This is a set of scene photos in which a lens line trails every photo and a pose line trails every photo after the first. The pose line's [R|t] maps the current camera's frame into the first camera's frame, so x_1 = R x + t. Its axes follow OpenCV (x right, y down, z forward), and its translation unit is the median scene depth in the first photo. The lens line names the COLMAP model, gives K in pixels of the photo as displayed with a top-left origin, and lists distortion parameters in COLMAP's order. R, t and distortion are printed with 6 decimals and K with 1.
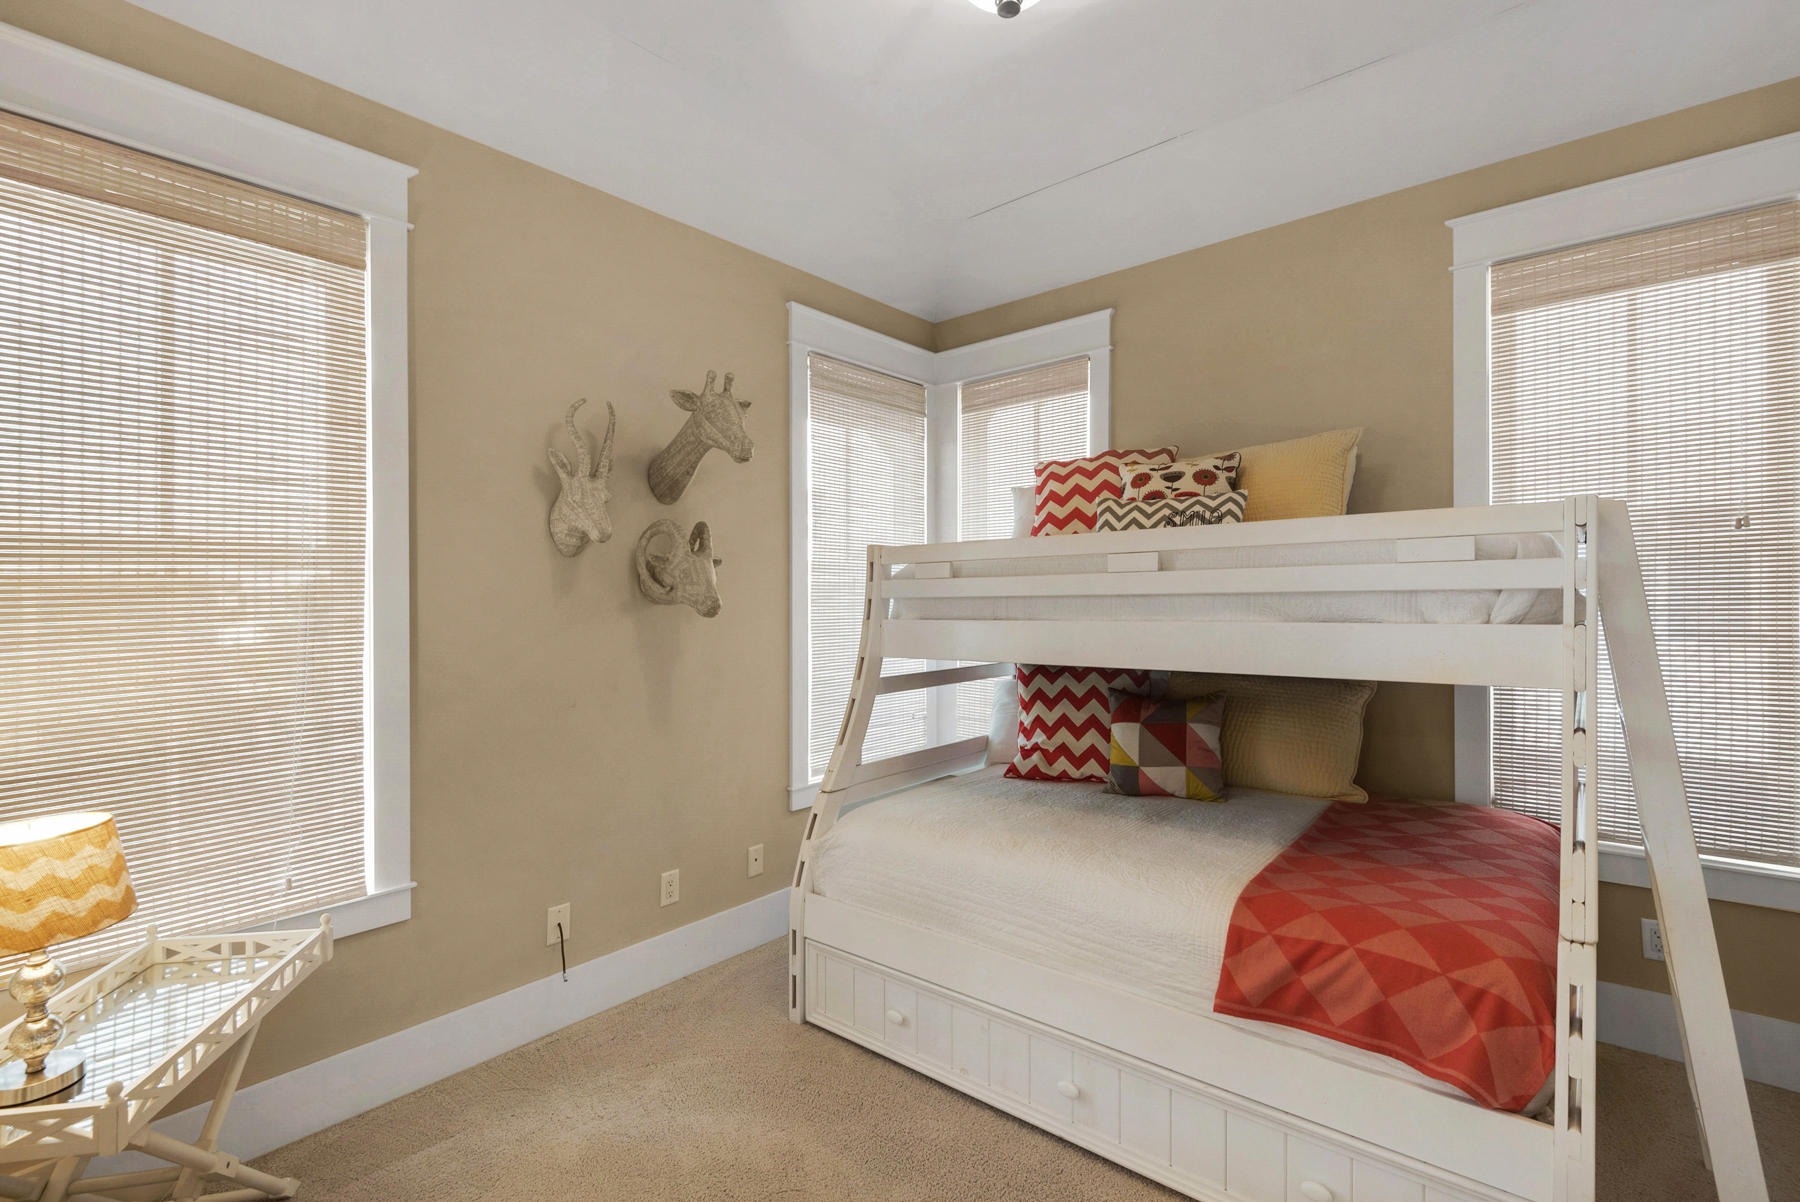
lens RADIAL K [[846.5, 0, 894.5], [0, 846.5, 582.6], [0, 0, 1]] dist [0.022196, -0.017002]
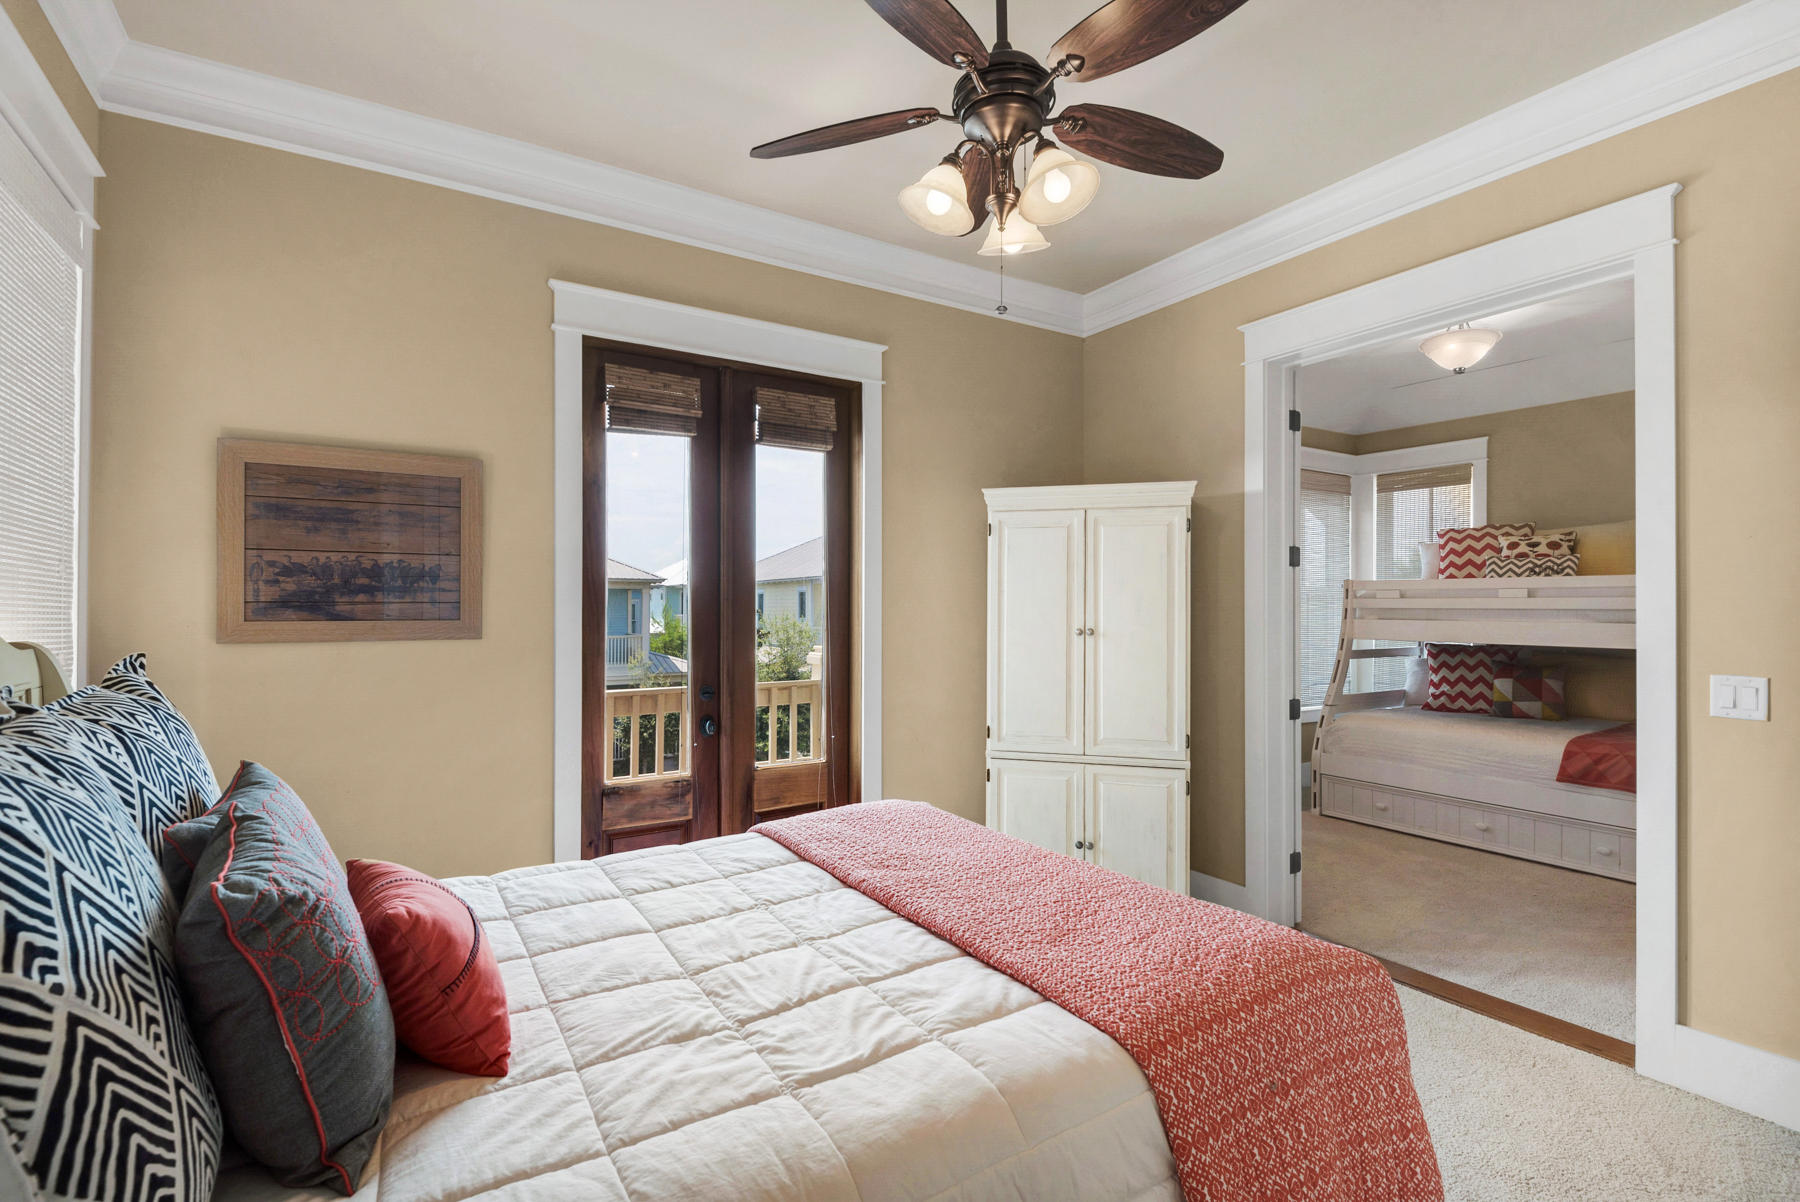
lens RADIAL K [[831.7, 0, 891.3], [0, 831.7, 576.3], [0, 0, 1]] dist [-0.001166, -0.017270]
pose [[0.945084, 0.003143, -0.326811, -0.366530], [-0.007992, 0.999877, -0.013494, -0.018681], [0.326728, 0.015365, 0.944993, -1.043107]]
